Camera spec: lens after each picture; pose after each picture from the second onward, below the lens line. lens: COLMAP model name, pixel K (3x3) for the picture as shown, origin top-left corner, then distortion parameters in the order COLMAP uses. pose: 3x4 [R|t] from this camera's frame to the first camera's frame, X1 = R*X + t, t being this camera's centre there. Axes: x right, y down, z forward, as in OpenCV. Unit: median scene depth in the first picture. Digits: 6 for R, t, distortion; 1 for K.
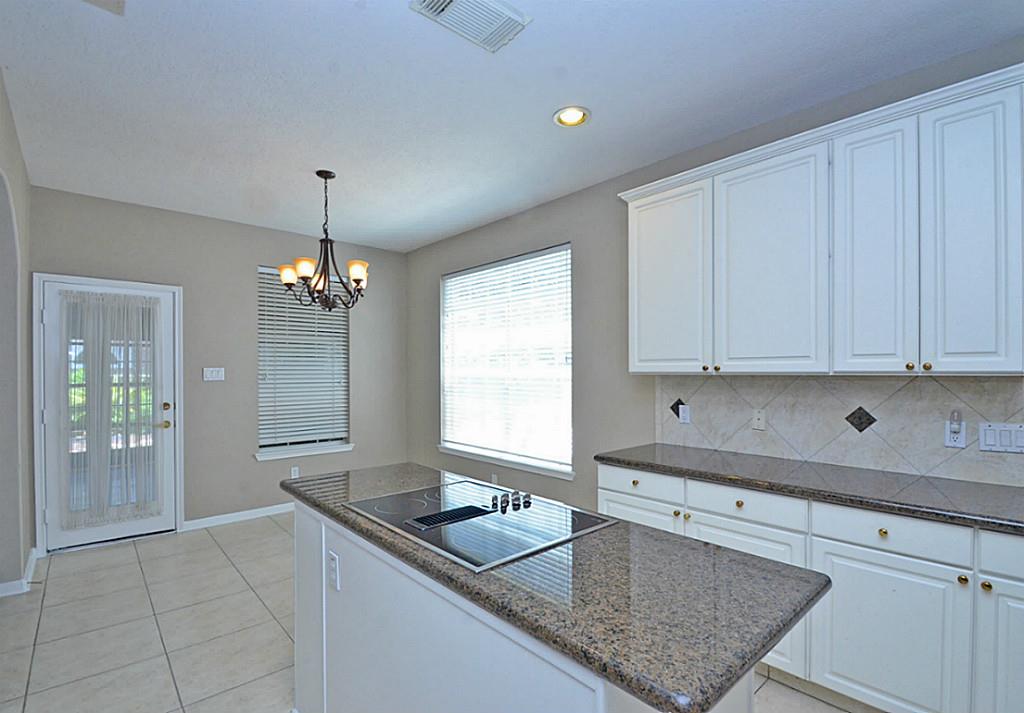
lens RADIAL K [[463.1, 0, 512.8], [0, 463.1, 373.7], [0, 0, 1]] dist [-0.001311, -0.014317]
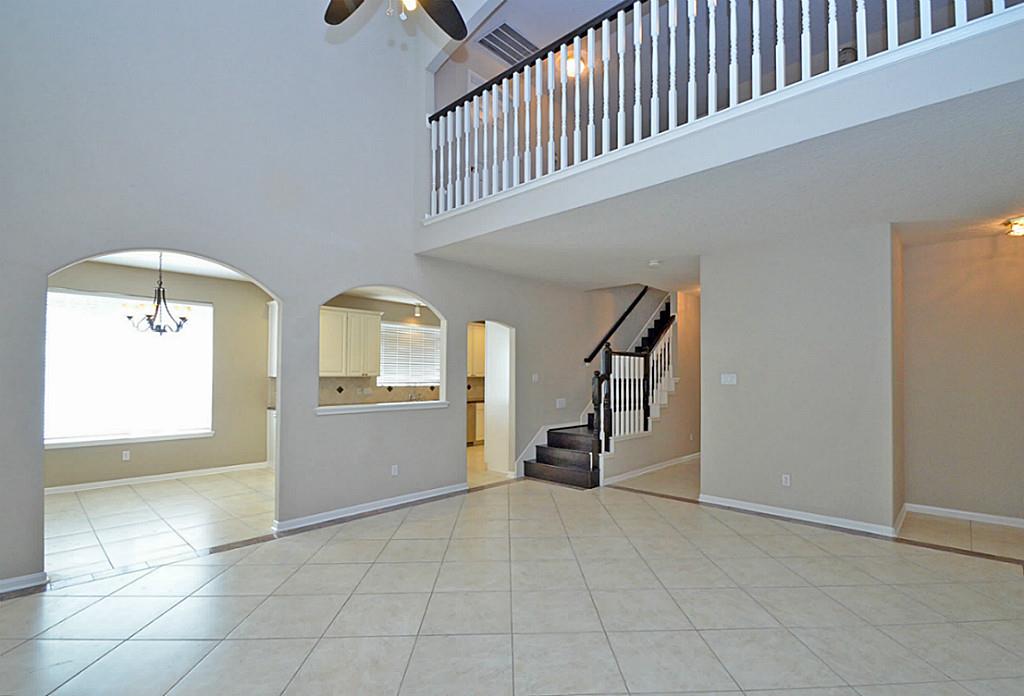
lens RADIAL K [[486.4, 0, 517.9], [0, 486.4, 367.1], [0, 0, 1]] dist [-0.000158, -0.000045]
pose [[-0.067370, 0.016058, 0.997599, -2.443850], [0.000885, 0.999871, -0.016035, -0.009266], [-0.997728, -0.000197, -0.067375, -0.067216]]
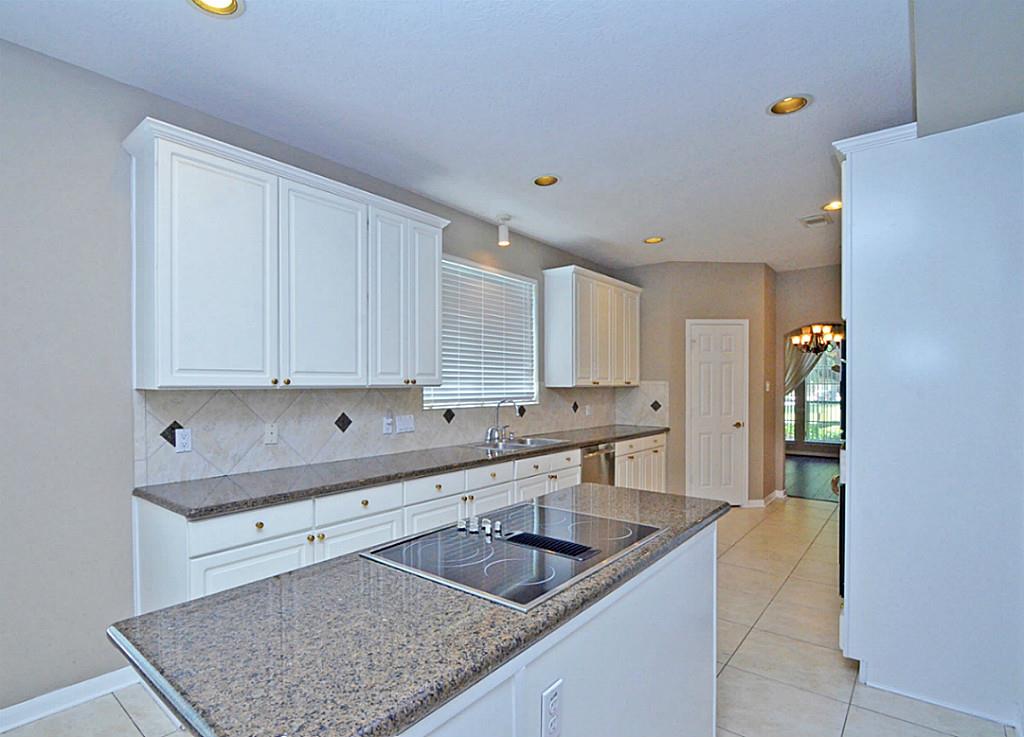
lens RADIAL K [[518.3, 0, 480.6], [0, 518.3, 391.6], [0, 0, 1]] dist [0.002708, 0.000350]
pose [[-0.125688, -0.010669, 0.992012, -0.593340], [0.009450, 0.999884, 0.011951, 0.000114], [-0.992025, 0.010876, -0.125572, 0.660760]]
